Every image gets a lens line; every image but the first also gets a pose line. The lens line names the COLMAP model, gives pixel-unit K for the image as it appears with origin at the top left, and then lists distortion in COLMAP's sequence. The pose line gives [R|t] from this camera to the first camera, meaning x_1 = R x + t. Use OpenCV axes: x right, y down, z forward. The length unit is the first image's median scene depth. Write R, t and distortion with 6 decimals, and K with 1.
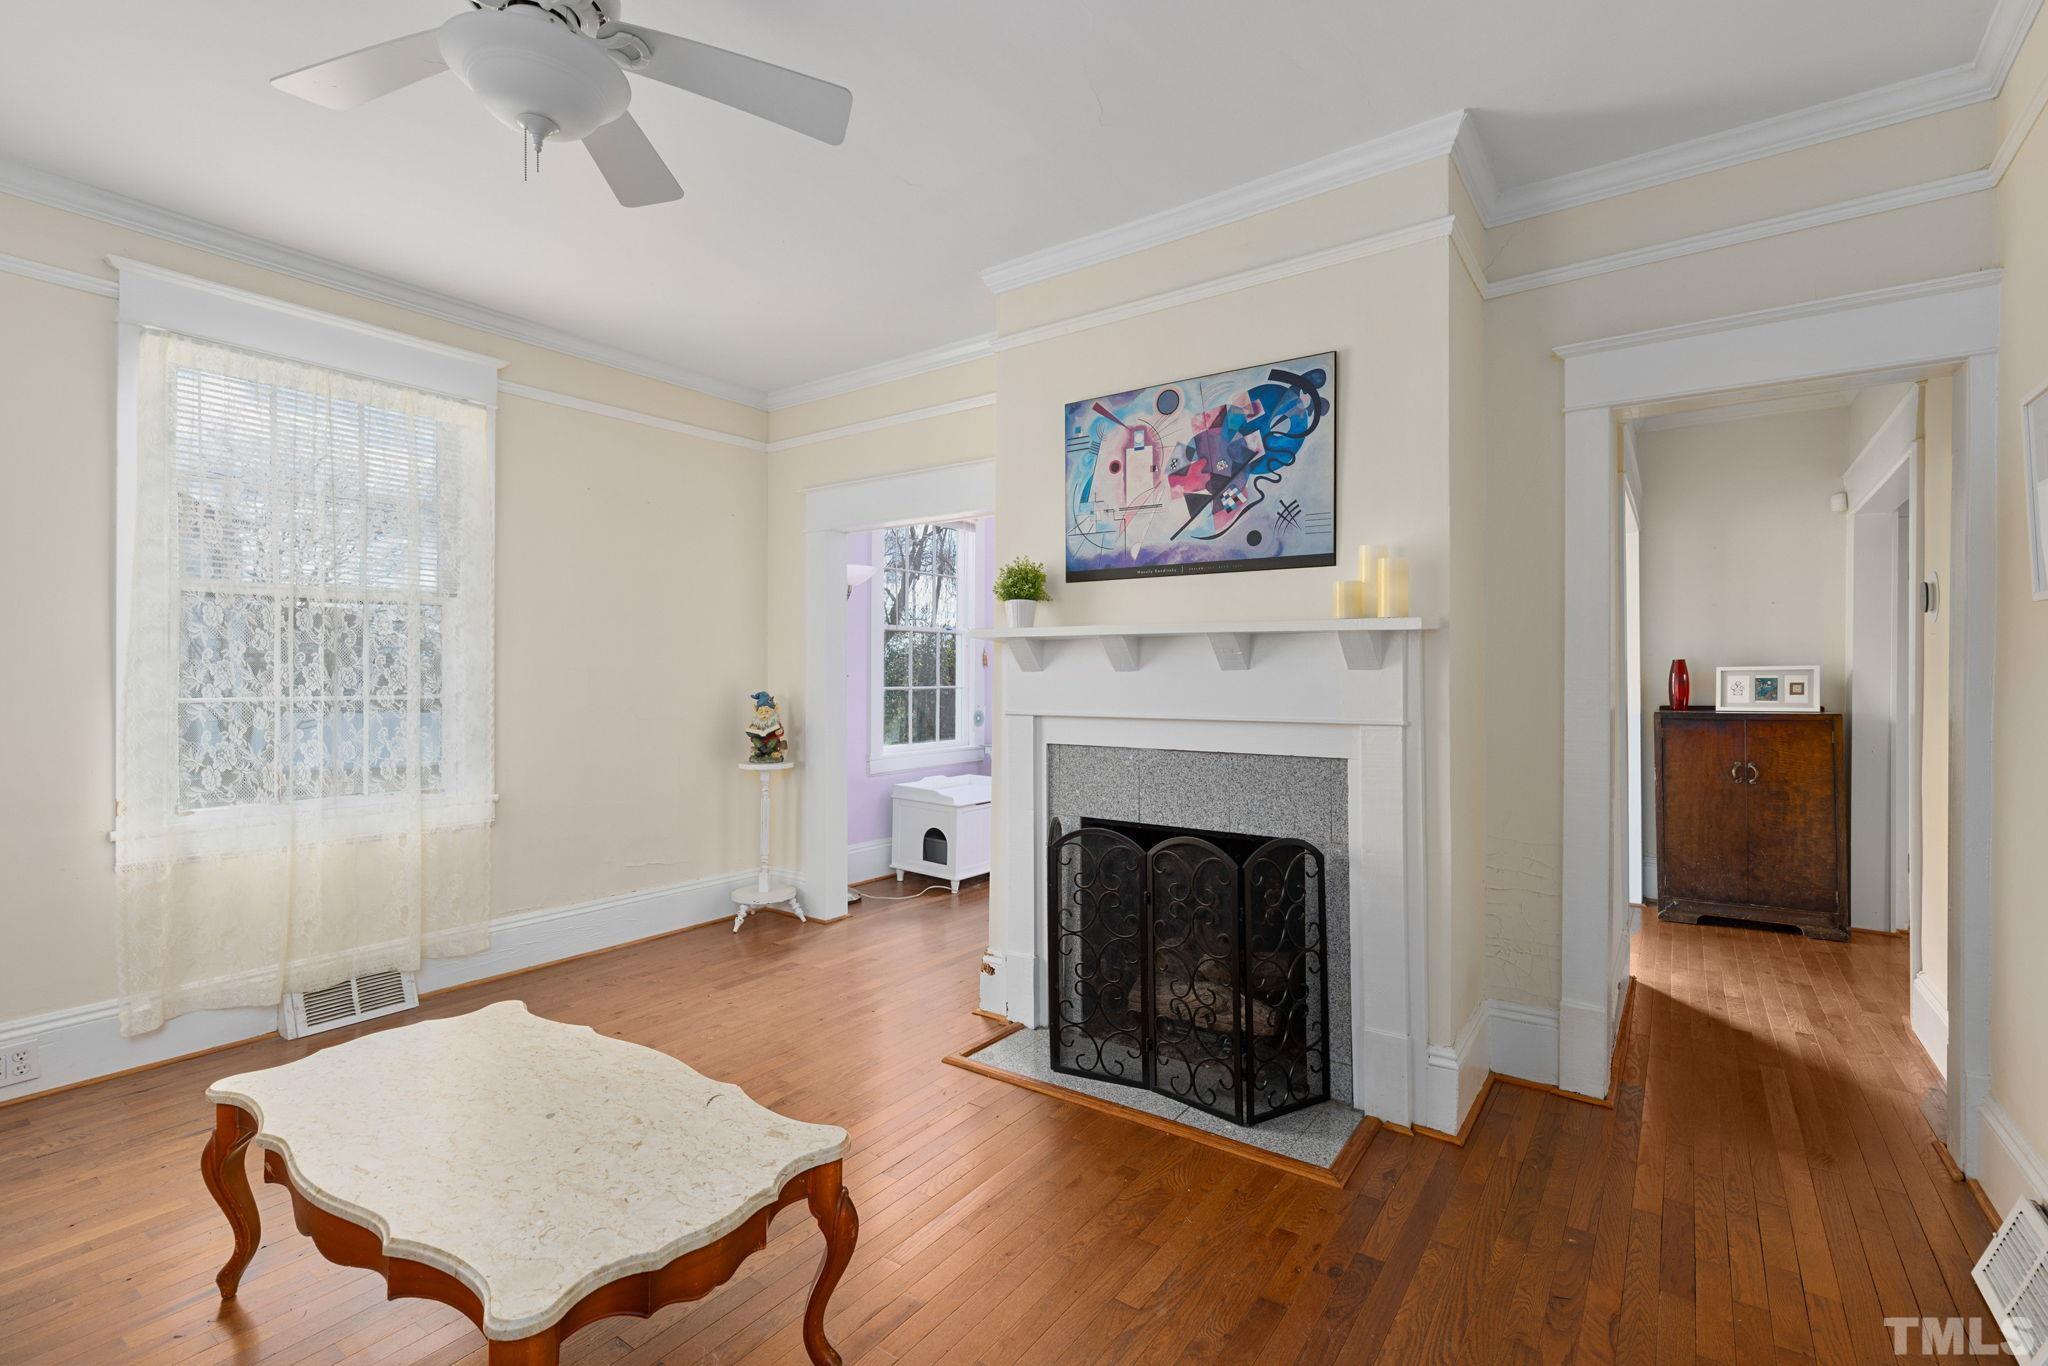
lens RADIAL K [[924.3, 0, 1032.3], [0, 924.3, 672.4], [0, 0, 1]] dist [0.001443, 0.000530]
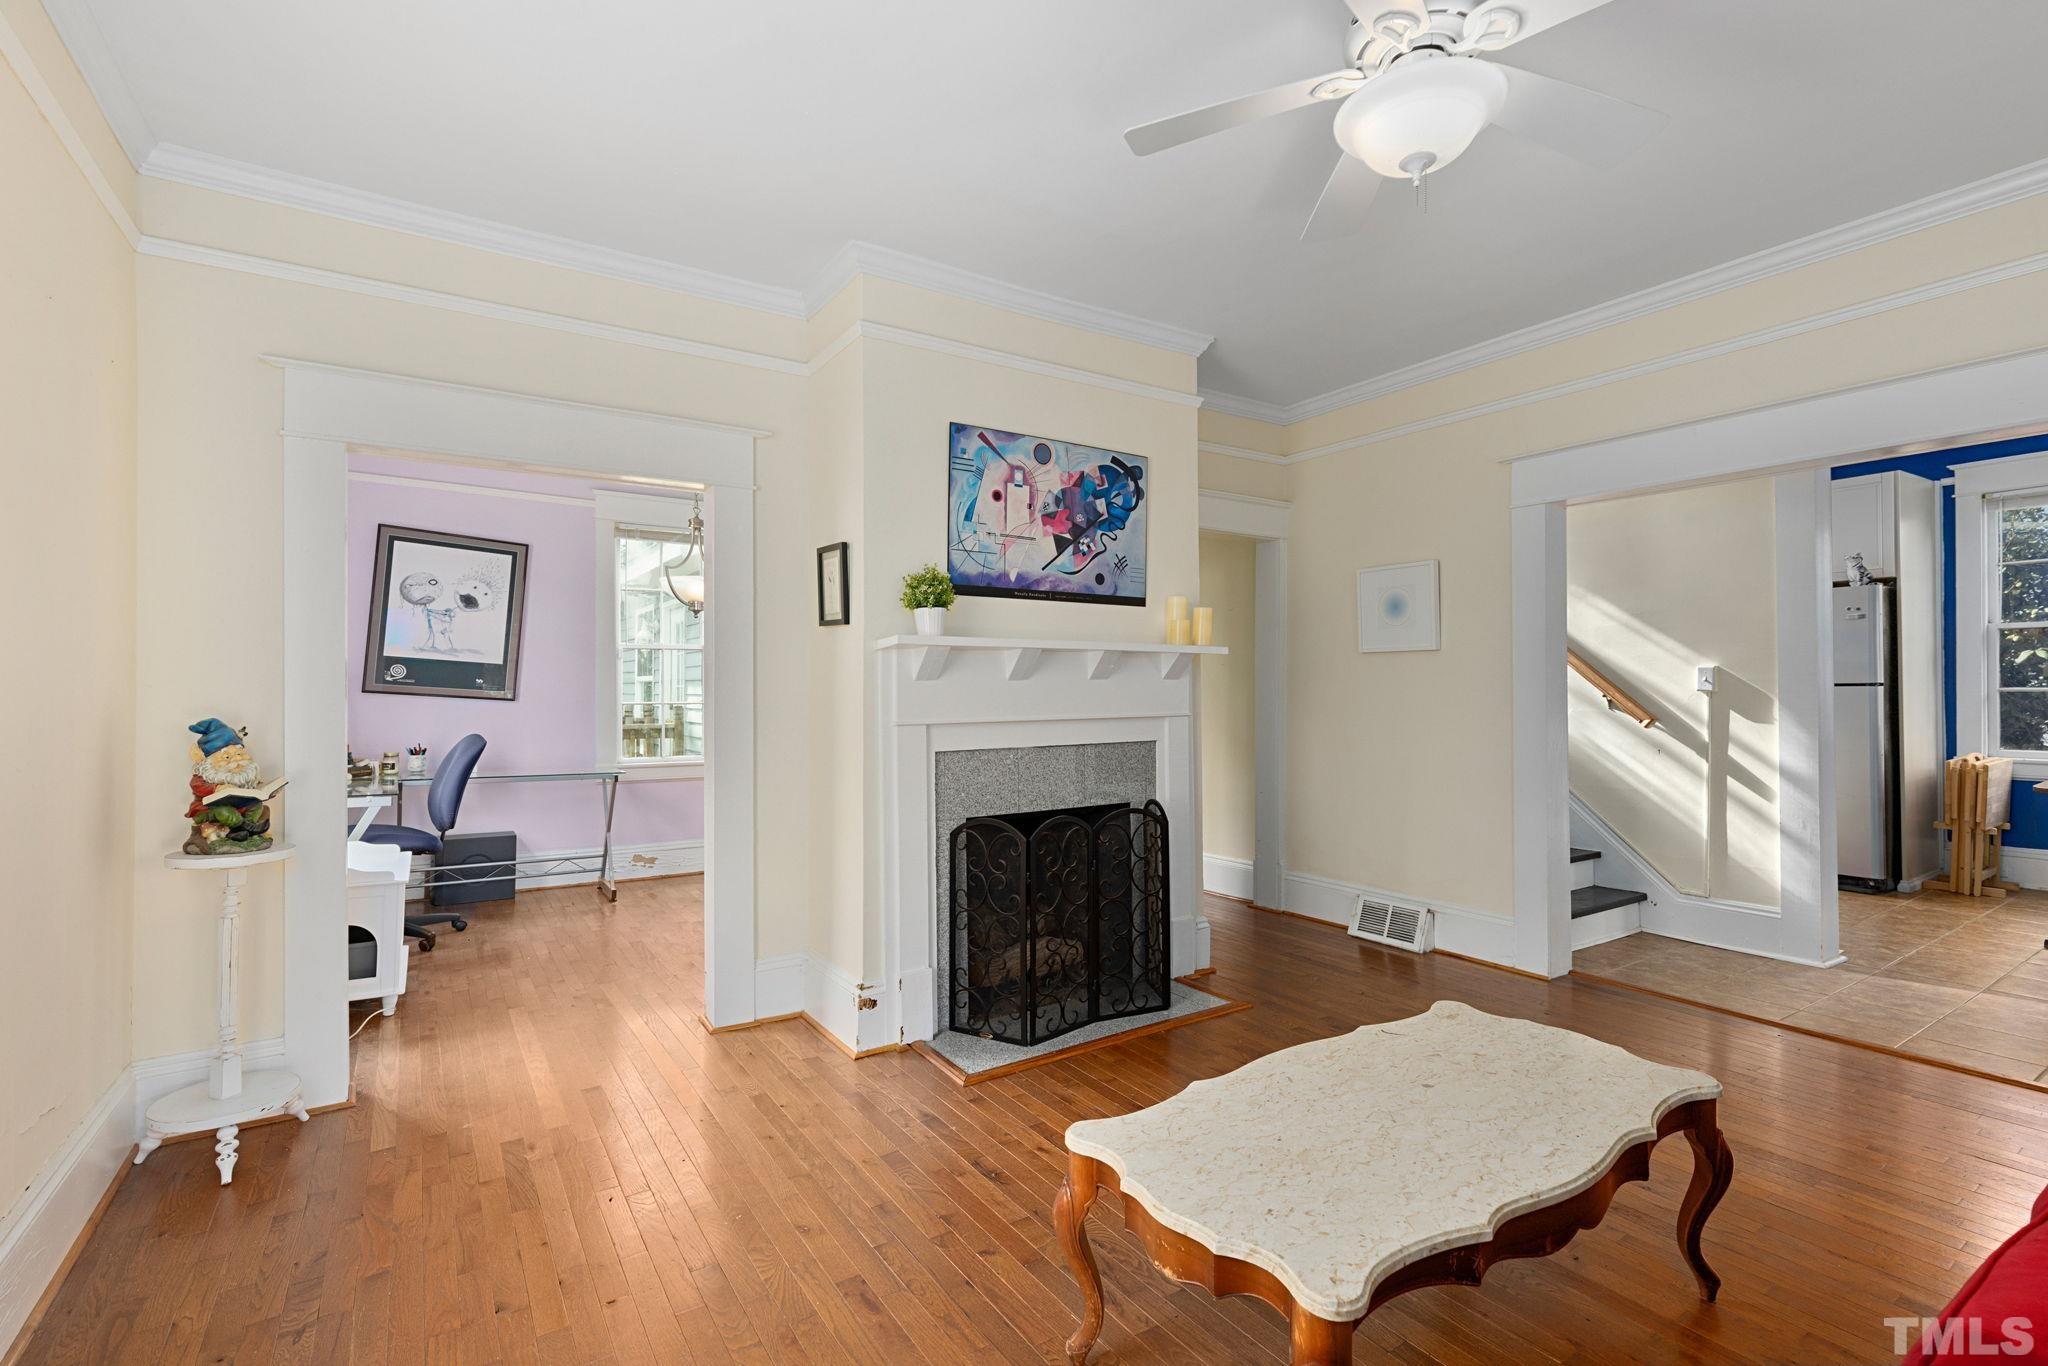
lens RADIAL K [[919.9, 0, 1024.0], [0, 919.9, 683.0], [0, 0, 1]] dist [0.002715, 0.000369]
pose [[0.362397, 0.002163, 0.932021, -0.978910], [0.003226, 0.999988, -0.003575, 0.006441], [-0.932018, 0.004302, 0.362385, 0.604659]]
